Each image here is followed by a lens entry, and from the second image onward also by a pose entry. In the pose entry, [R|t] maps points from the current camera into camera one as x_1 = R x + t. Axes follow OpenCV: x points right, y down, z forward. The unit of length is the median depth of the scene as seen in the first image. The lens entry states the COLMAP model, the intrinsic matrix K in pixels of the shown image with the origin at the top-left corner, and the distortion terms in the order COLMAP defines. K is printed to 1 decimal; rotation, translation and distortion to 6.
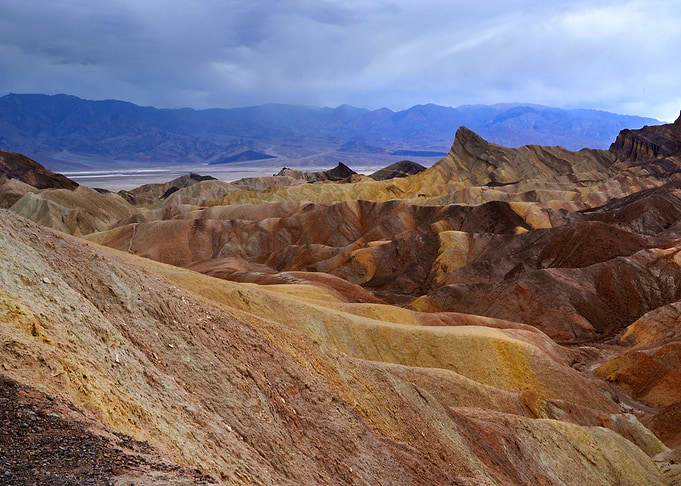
lens RADIAL K [[2574.6, 0, 340.5], [0, 2574.6, 243.0], [0, 0, 1]] dist [-0.082716, -0.789543]
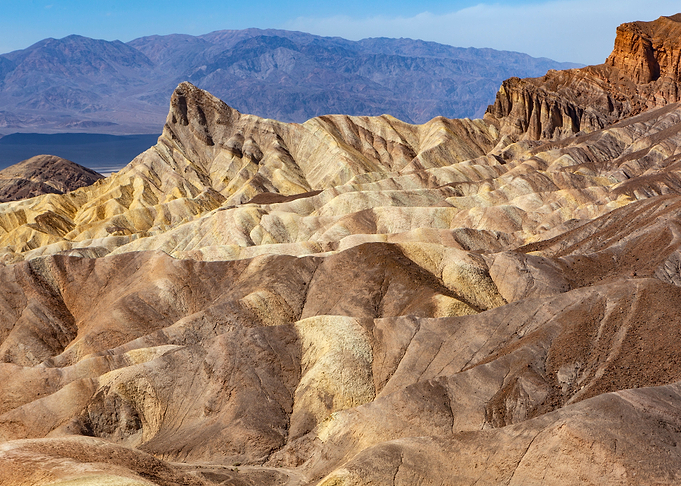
lens RADIAL K [[2574.6, 0, 340.5], [0, 2574.6, 243.0], [0, 0, 1]] dist [-0.082716, -0.789543]
pose [[0.829612, -0.073581, 0.553471, -0.204583], [0.044227, 0.996824, 0.066230, -0.047143], [-0.556587, -0.030467, 0.830231, 0.596115]]
